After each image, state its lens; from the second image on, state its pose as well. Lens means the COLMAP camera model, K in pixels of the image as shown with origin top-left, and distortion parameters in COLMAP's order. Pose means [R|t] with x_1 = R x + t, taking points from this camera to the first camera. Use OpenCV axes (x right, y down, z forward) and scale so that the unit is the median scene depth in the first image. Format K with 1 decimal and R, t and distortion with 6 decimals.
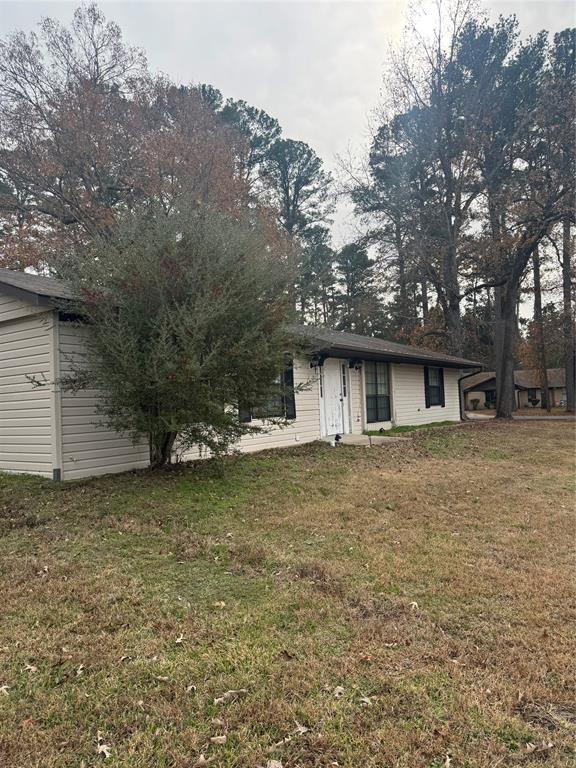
lens RADIAL K [[531.5, 0, 288.0], [0, 531.5, 384.0], [0, 0, 1]] dist [0.020547, -0.003098]
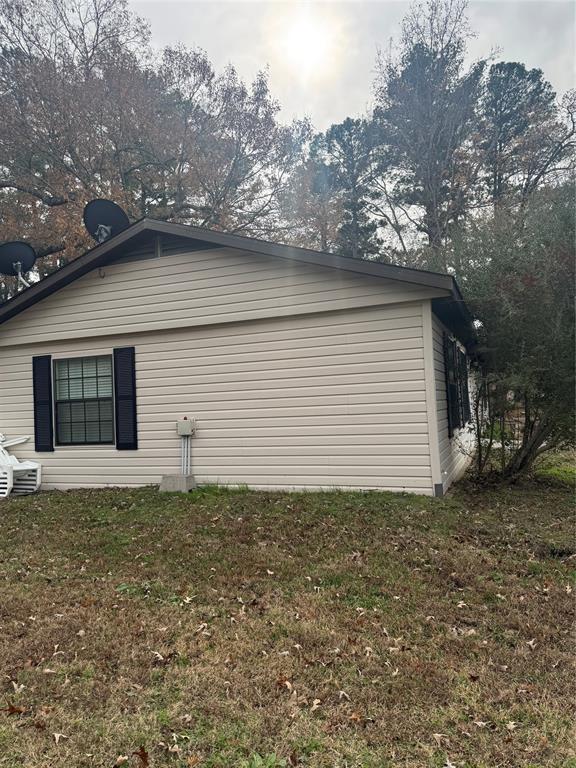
lens RADIAL K [[531.5, 0, 288.0], [0, 531.5, 384.0], [0, 0, 1]] dist [0.020547, -0.003098]
pose [[0.978822, 0.005917, 0.204628, -0.135150], [-0.004482, 0.999962, -0.007474, 0.001004], [-0.204664, 0.006399, 0.978811, 0.034138]]
